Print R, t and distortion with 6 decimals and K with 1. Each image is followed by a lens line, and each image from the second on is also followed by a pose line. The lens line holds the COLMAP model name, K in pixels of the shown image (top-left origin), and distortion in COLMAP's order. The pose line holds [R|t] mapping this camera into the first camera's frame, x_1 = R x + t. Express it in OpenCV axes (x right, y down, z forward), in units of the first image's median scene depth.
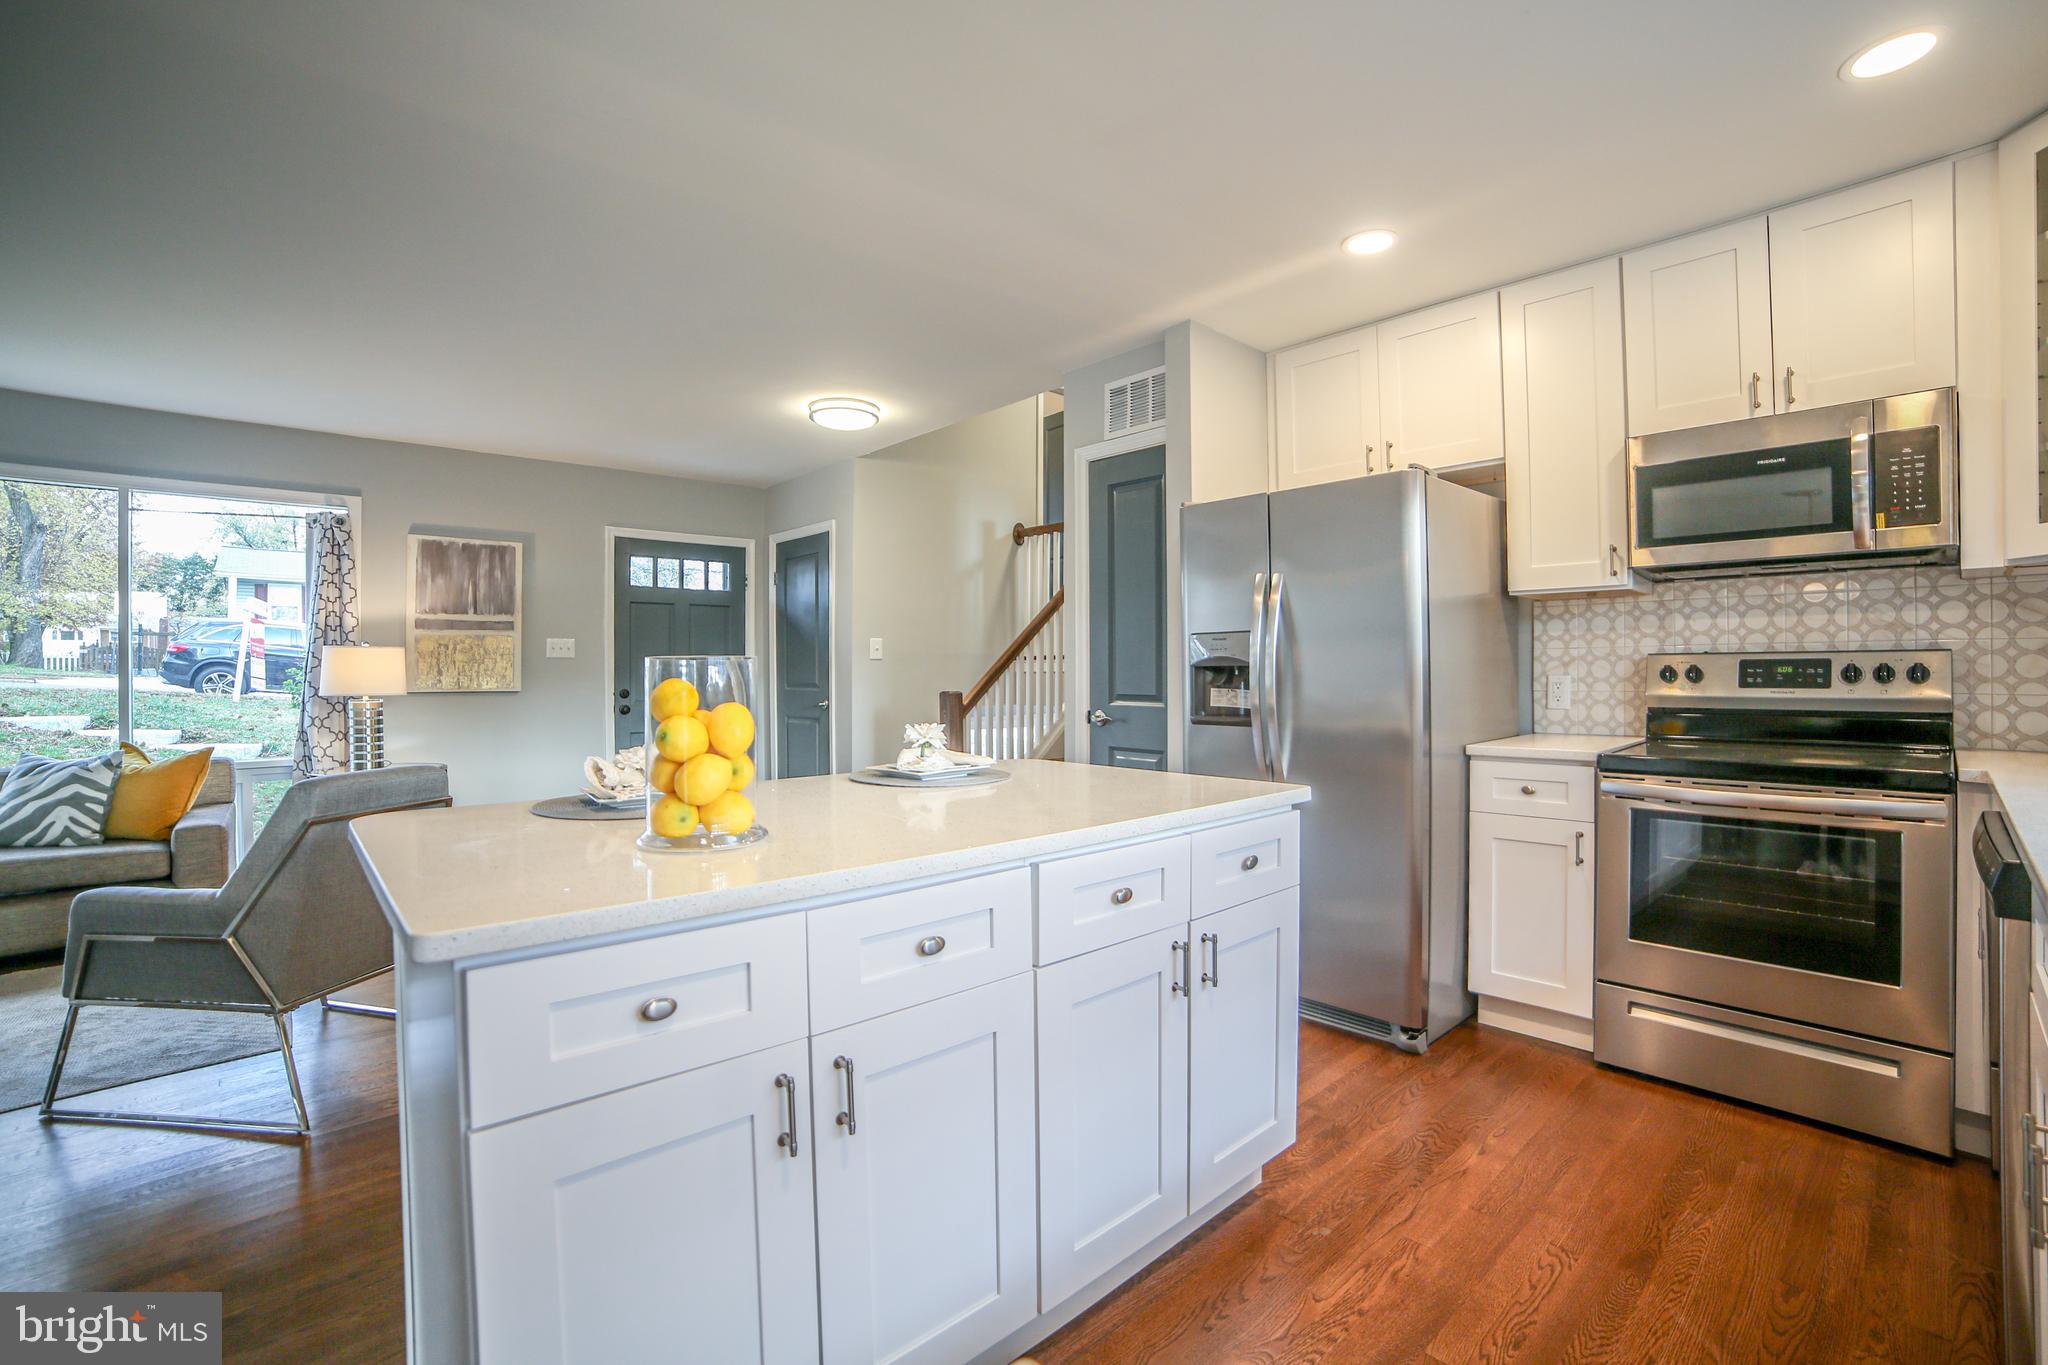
lens RADIAL K [[899.2, 0, 1056.1], [0, 899.2, 668.6], [0, 0, 1]] dist [-0.106957, 0.036643]
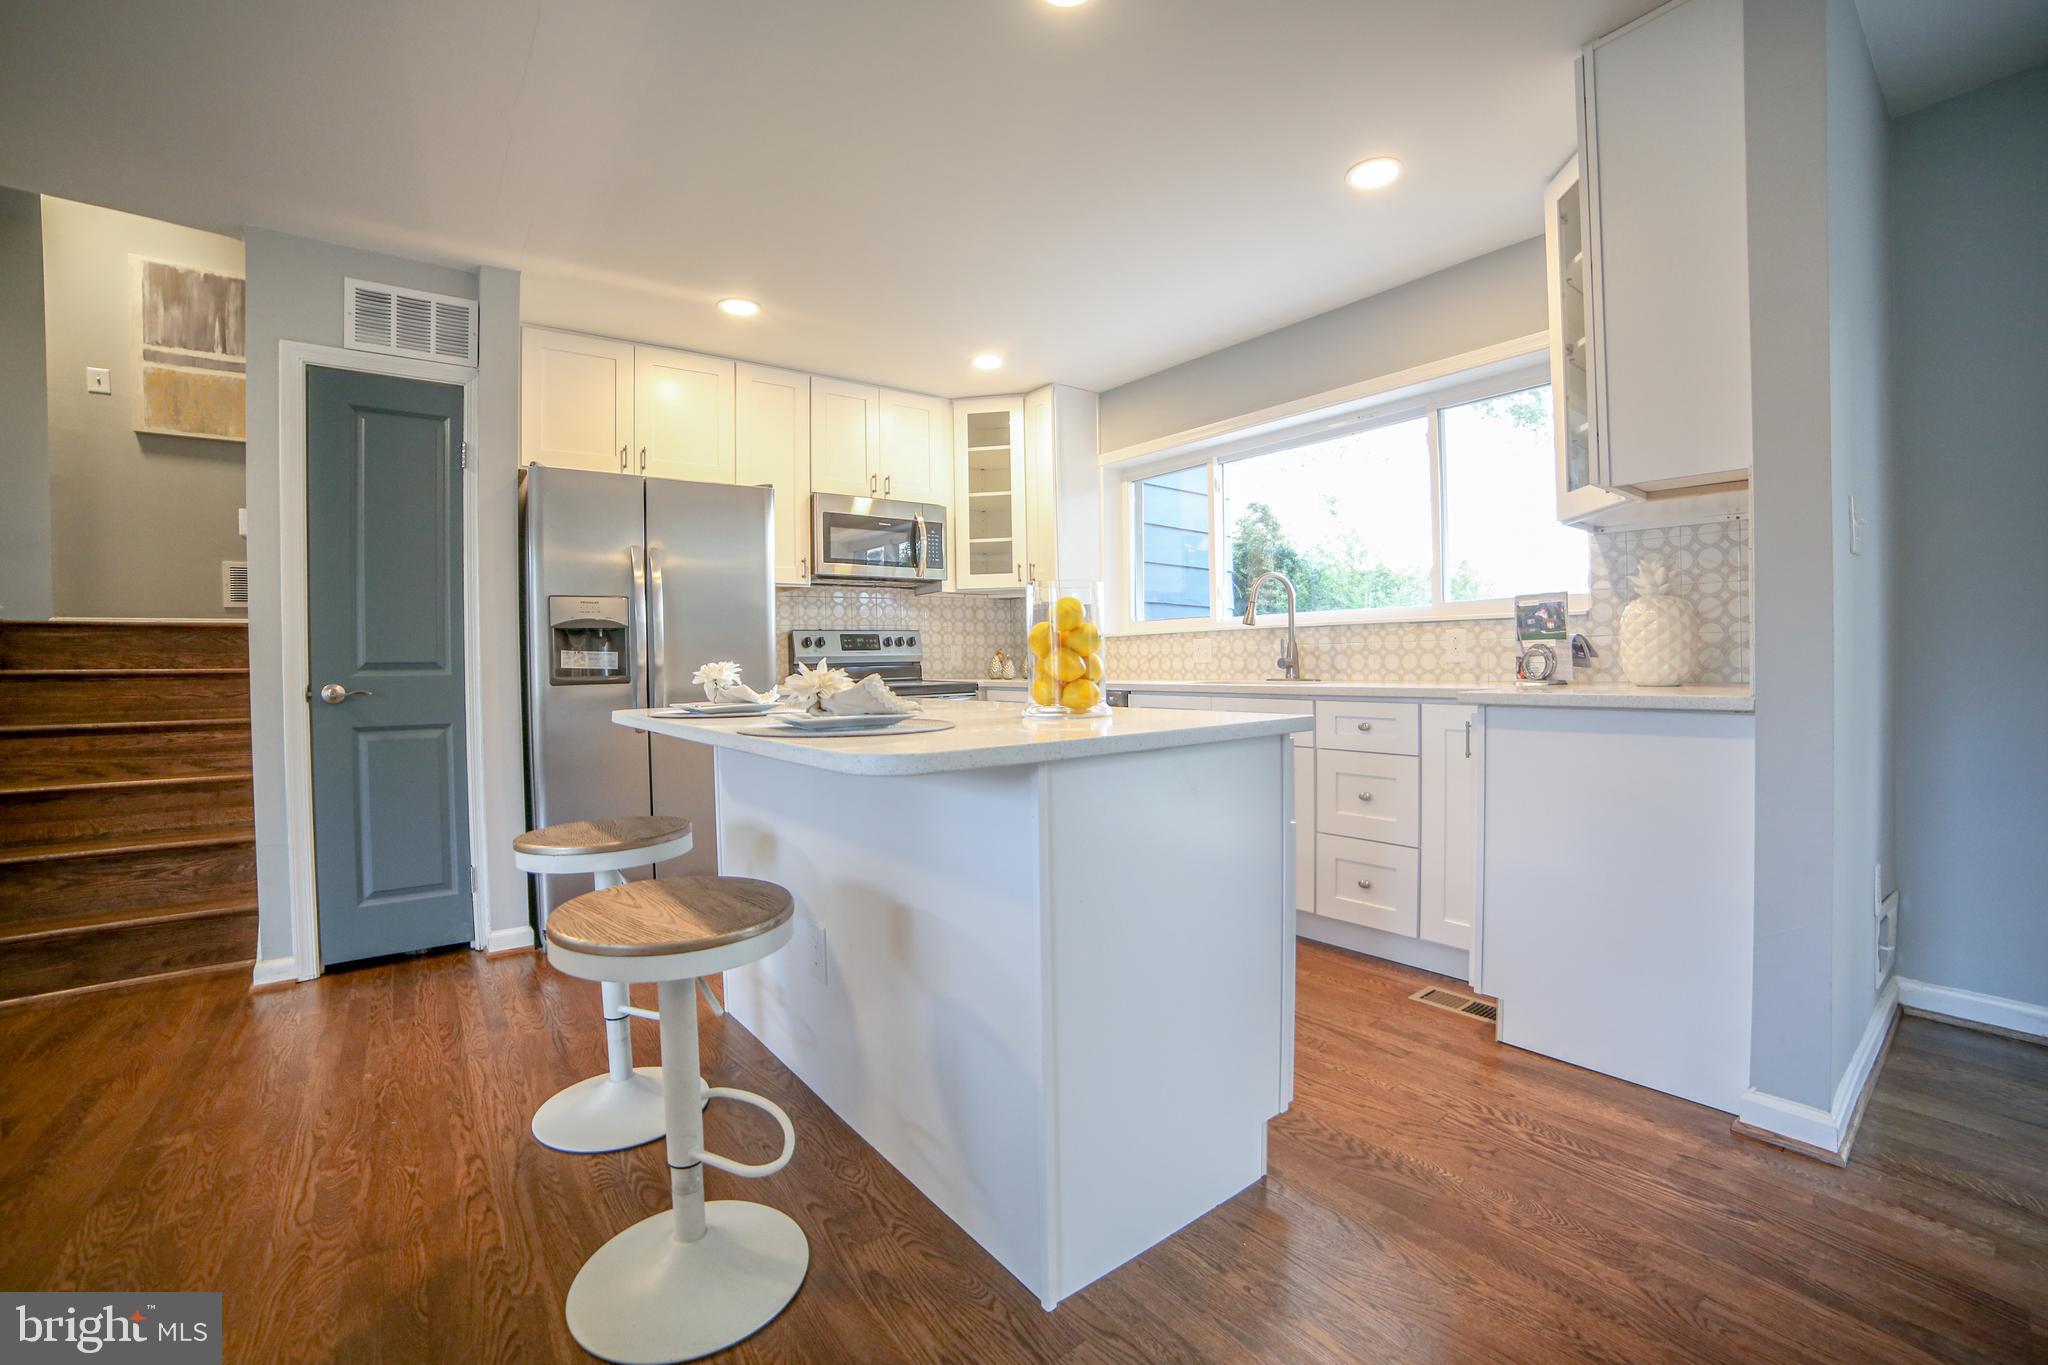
lens RADIAL K [[861.9, 0, 1029.1], [0, 861.9, 671.3], [0, 0, 1]] dist [-0.110435, 0.039914]
pose [[0.094860, -0.008057, 0.995458, -0.611683], [0.016709, 0.999839, 0.006500, 0.041413], [-0.995350, 0.016016, 0.094980, 0.325016]]
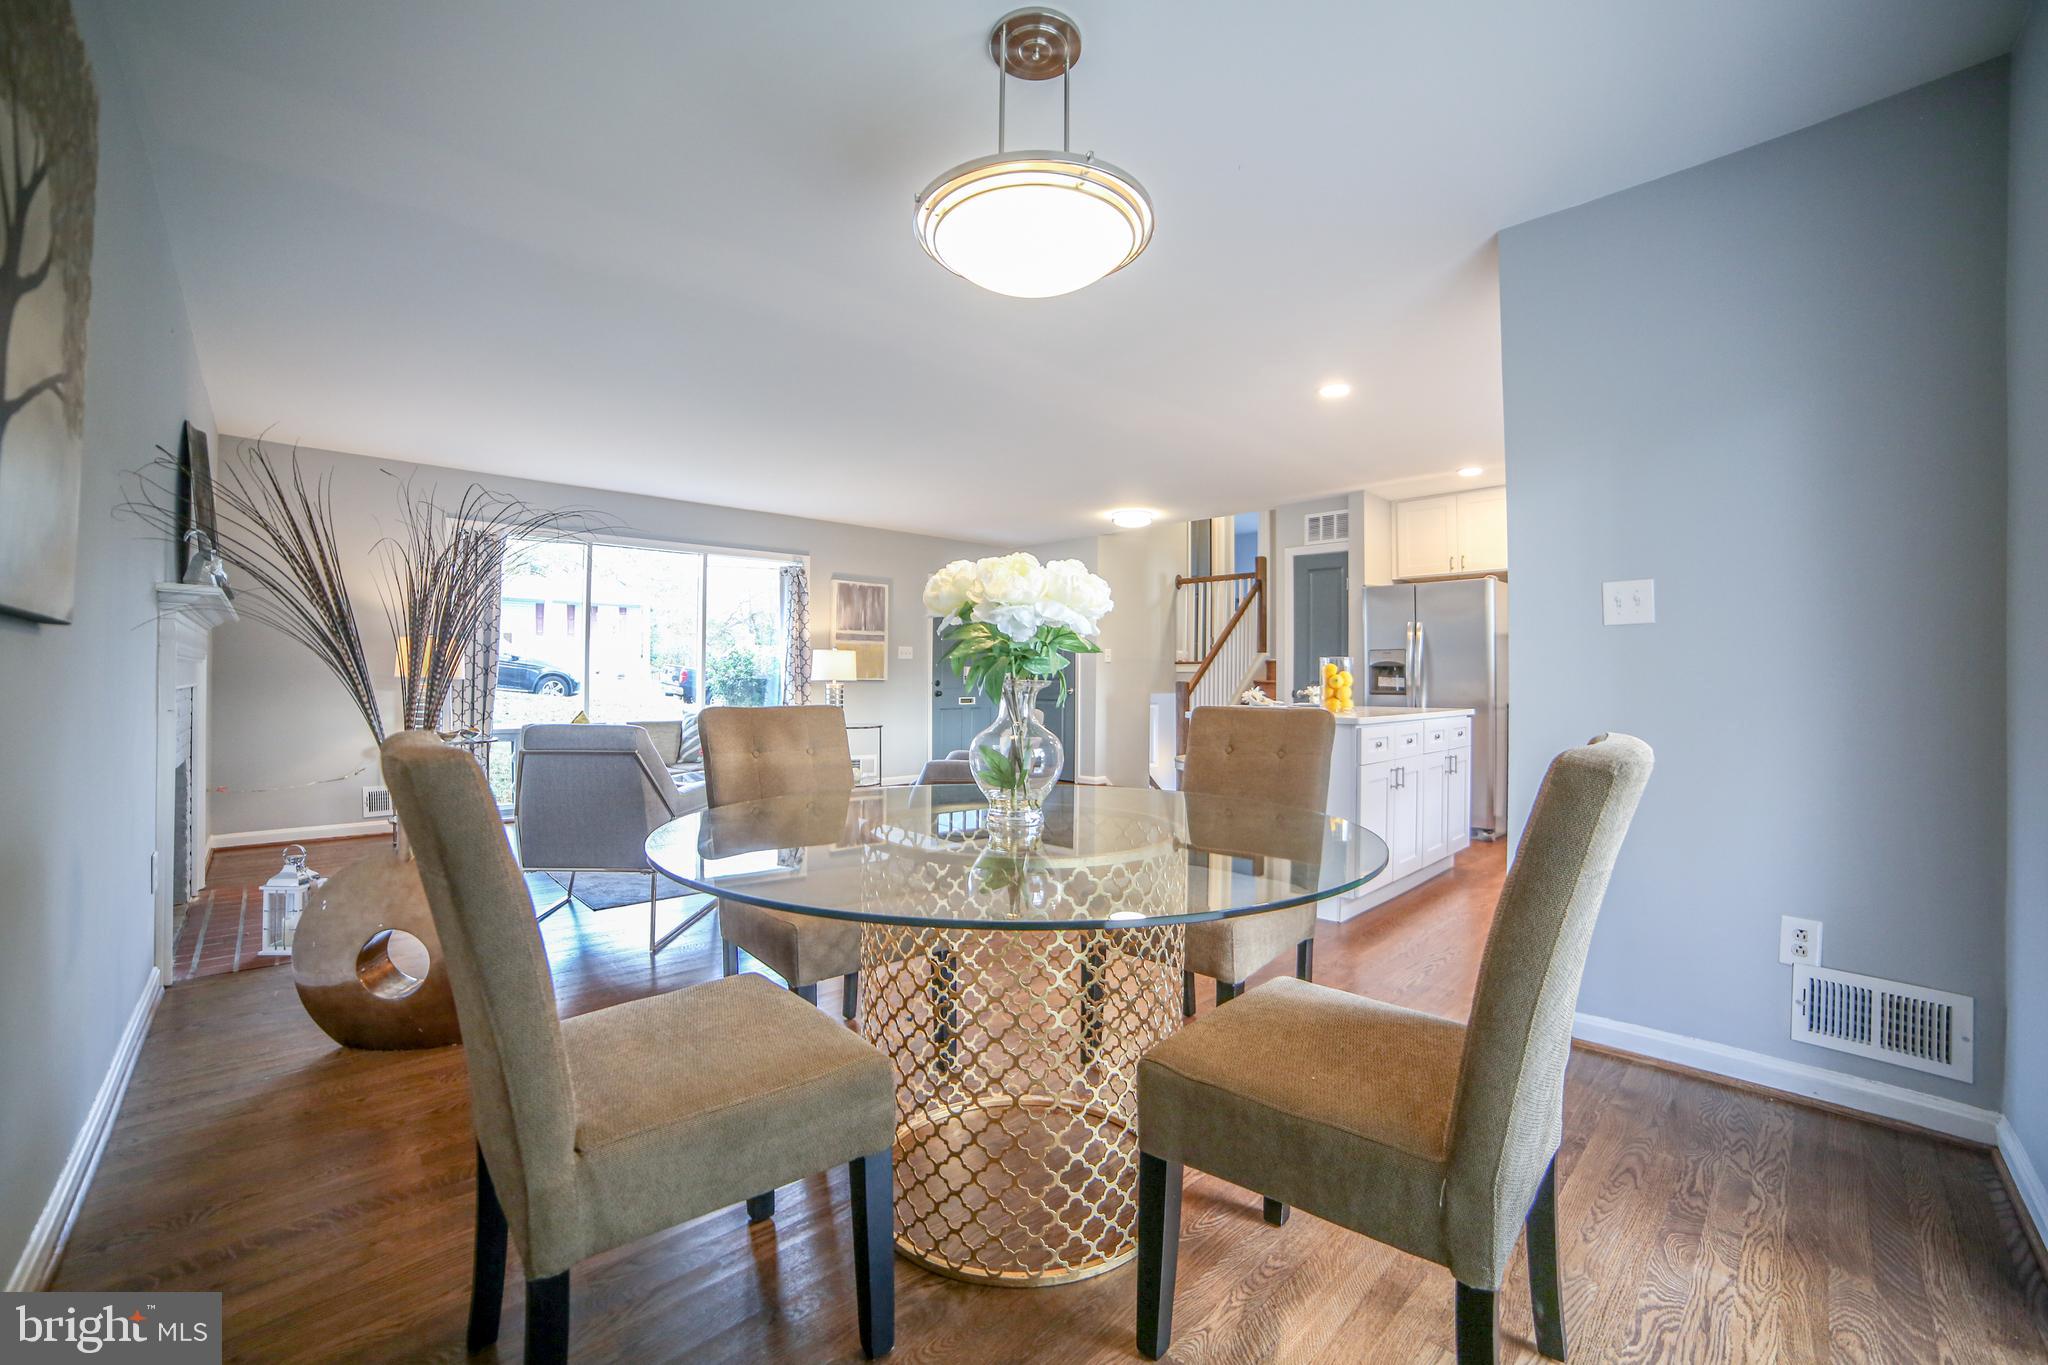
lens RADIAL K [[843.1, 0, 1023.5], [0, 843.1, 678.5], [0, 0, 1]] dist [-0.102232, 0.034743]
pose [[0.999840, 0.011040, 0.014078, -0.555709], [-0.011061, 0.999938, 0.001416, 0.025924], [-0.014061, -0.001572, 0.999900, -0.727619]]
